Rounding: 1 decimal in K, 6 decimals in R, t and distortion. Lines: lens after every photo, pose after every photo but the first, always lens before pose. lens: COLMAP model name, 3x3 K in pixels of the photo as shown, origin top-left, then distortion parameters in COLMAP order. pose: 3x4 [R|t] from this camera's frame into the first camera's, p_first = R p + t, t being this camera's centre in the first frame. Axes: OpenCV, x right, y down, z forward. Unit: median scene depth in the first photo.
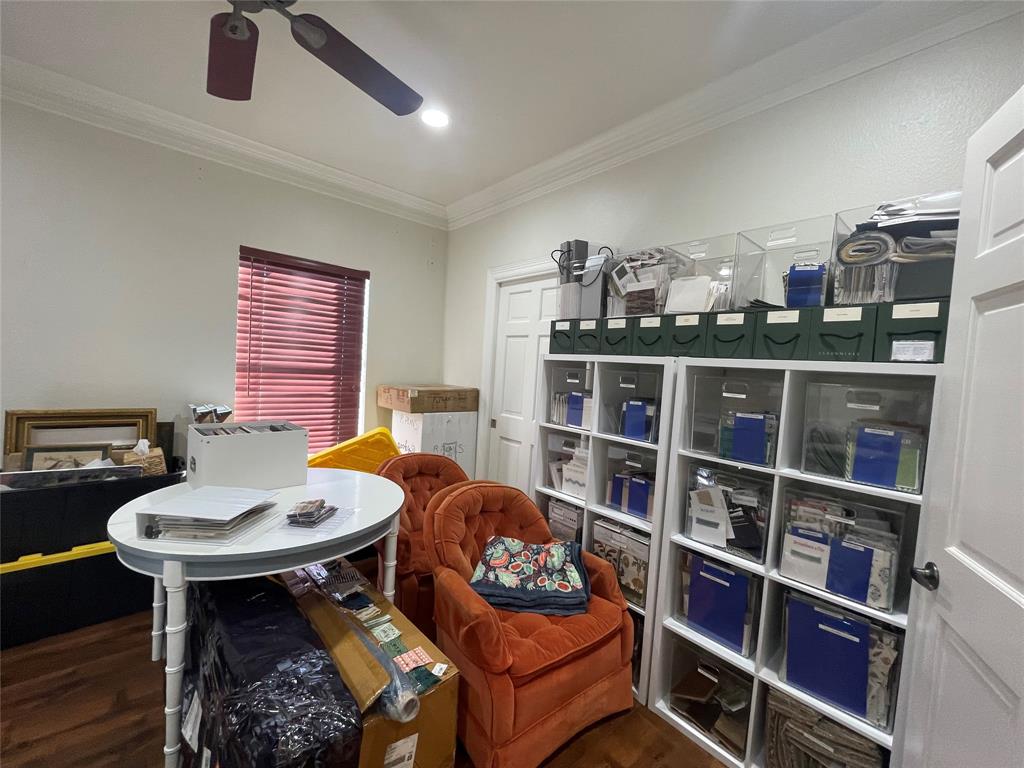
lens RADIAL K [[412.7, 0, 513.0], [0, 412.7, 383.8], [0, 0, 1]] dist [-0.002257, -0.000490]
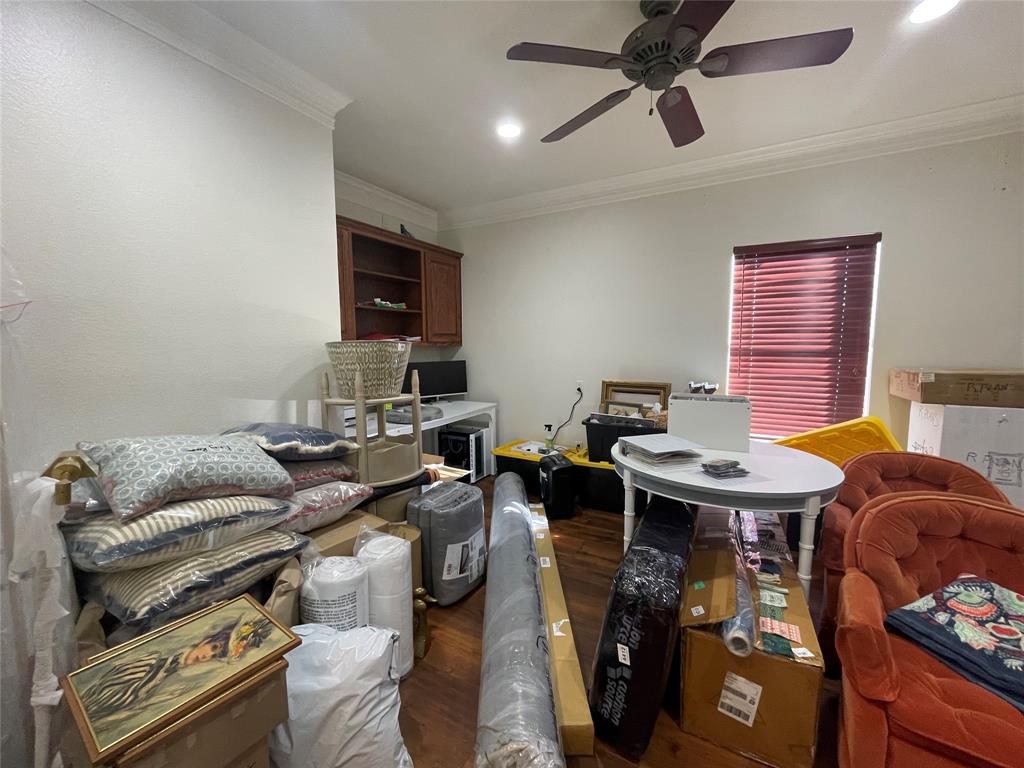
lens RADIAL K [[412.7, 0, 513.0], [0, 412.7, 383.8], [0, 0, 1]] dist [-0.002257, -0.000490]
pose [[0.332211, 0.029755, -0.942736, 0.353158], [-0.015159, 0.999542, 0.026206, 0.042380], [0.943083, 0.005585, 0.332510, 0.036667]]
